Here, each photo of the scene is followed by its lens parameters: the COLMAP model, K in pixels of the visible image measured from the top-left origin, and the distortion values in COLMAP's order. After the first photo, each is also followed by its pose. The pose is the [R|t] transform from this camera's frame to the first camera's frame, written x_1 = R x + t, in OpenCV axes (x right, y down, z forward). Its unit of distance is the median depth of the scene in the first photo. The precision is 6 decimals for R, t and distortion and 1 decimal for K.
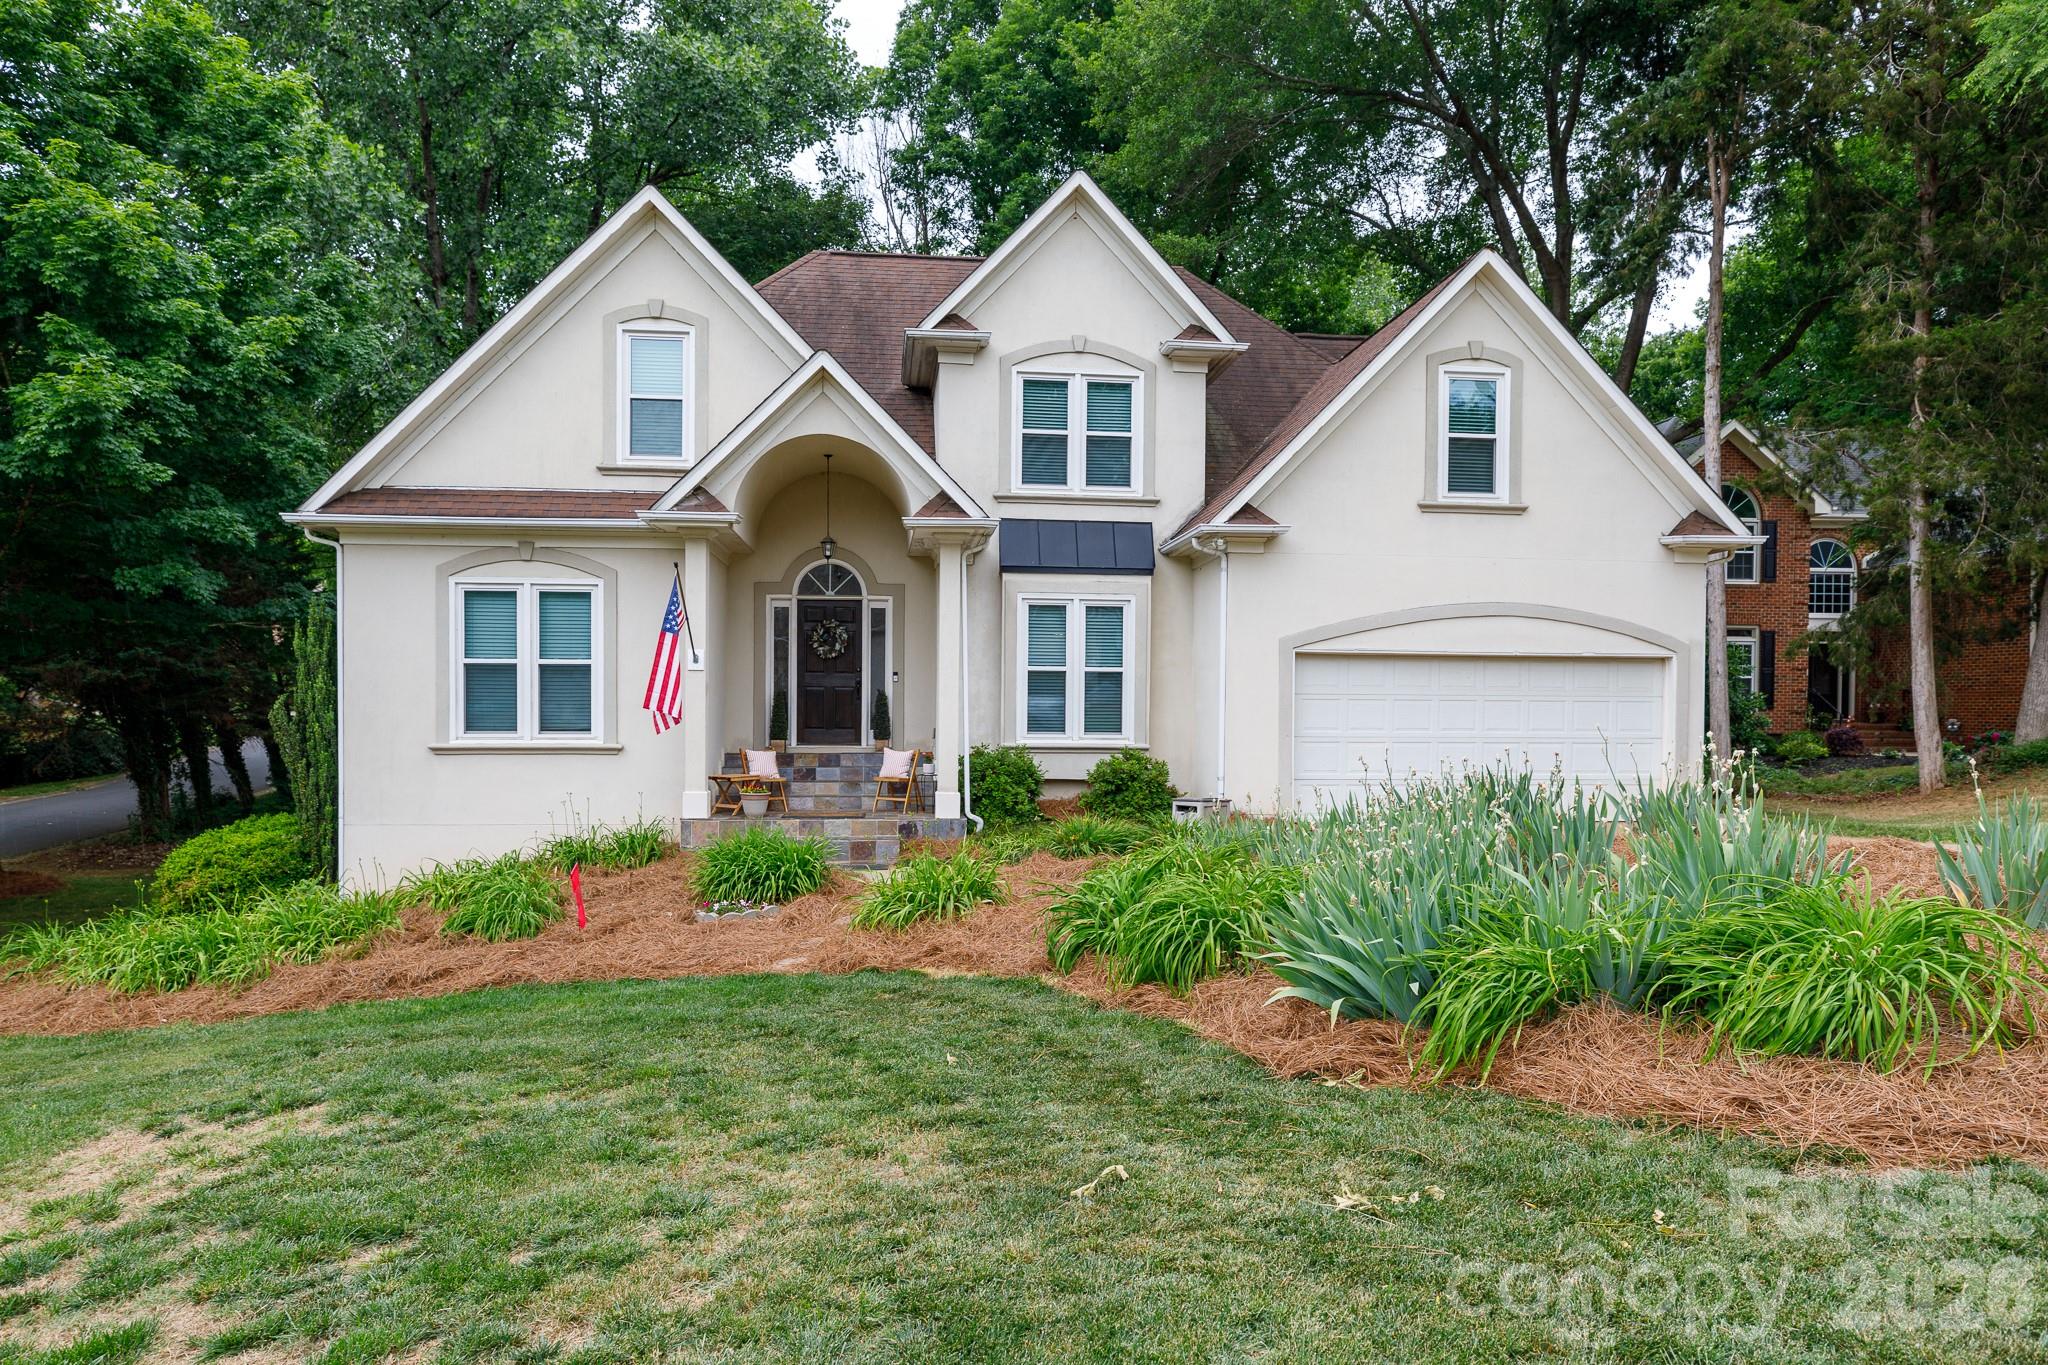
lens RADIAL K [[1364.1, 0, 1024.0], [0, 1364.1, 682.5], [0, 0, 1]] dist [-0.001045, -0.000151]
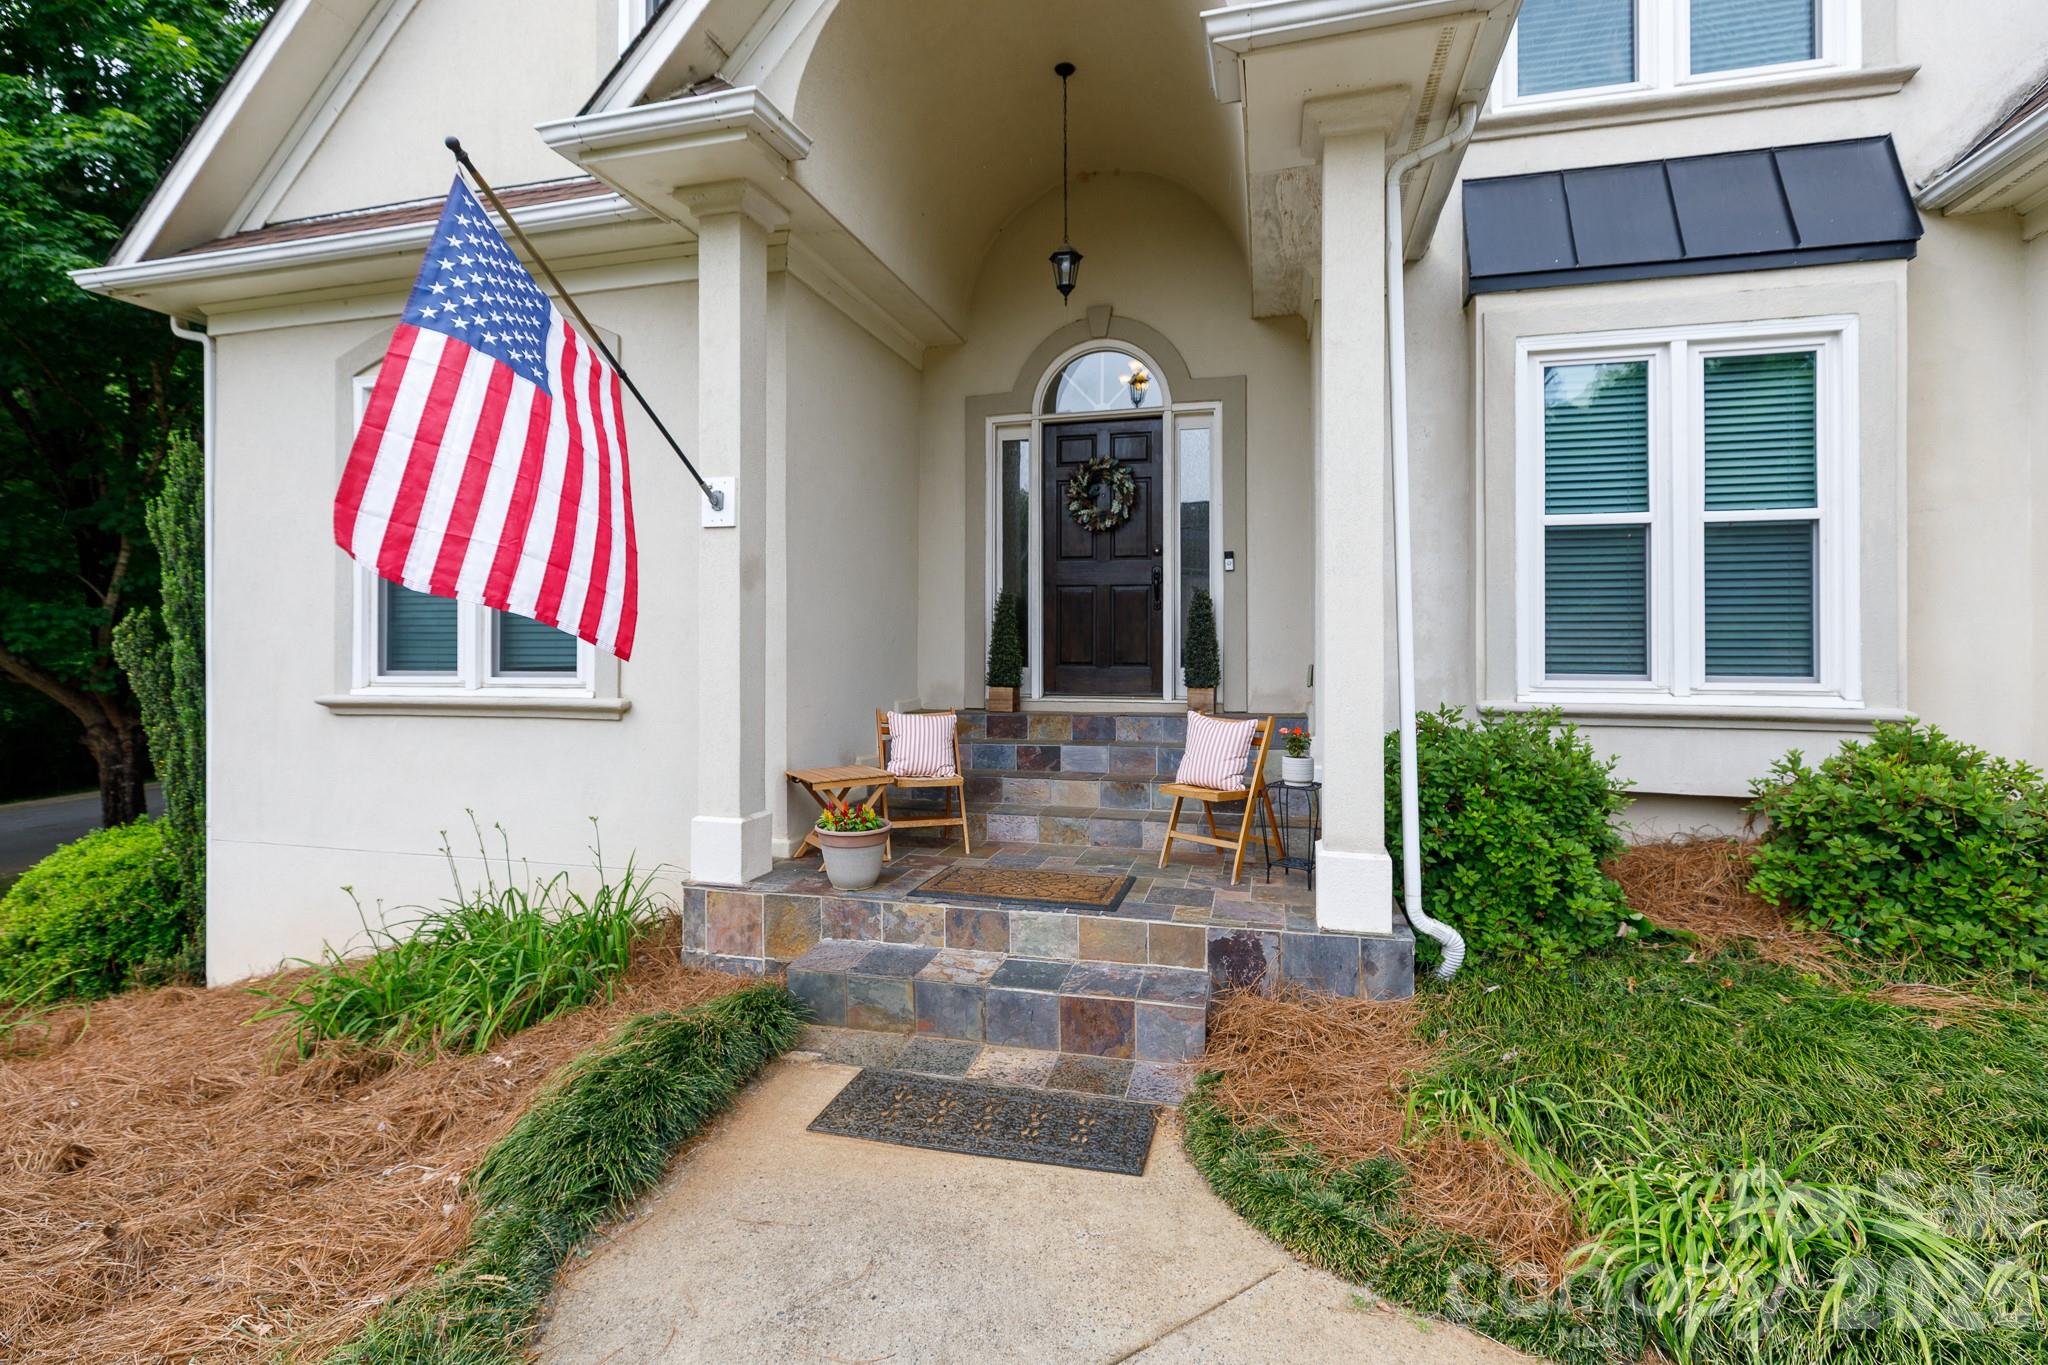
lens RADIAL K [[928.4, 0, 1045.2], [0, 928.4, 642.0], [0, 0, 1]] dist [0.001705, 0.000331]
pose [[0.941598, -0.007600, -0.336653, -0.046125], [0.011683, 0.999881, 0.010102, 0.022168], [0.336536, -0.013445, 0.941575, 0.695507]]
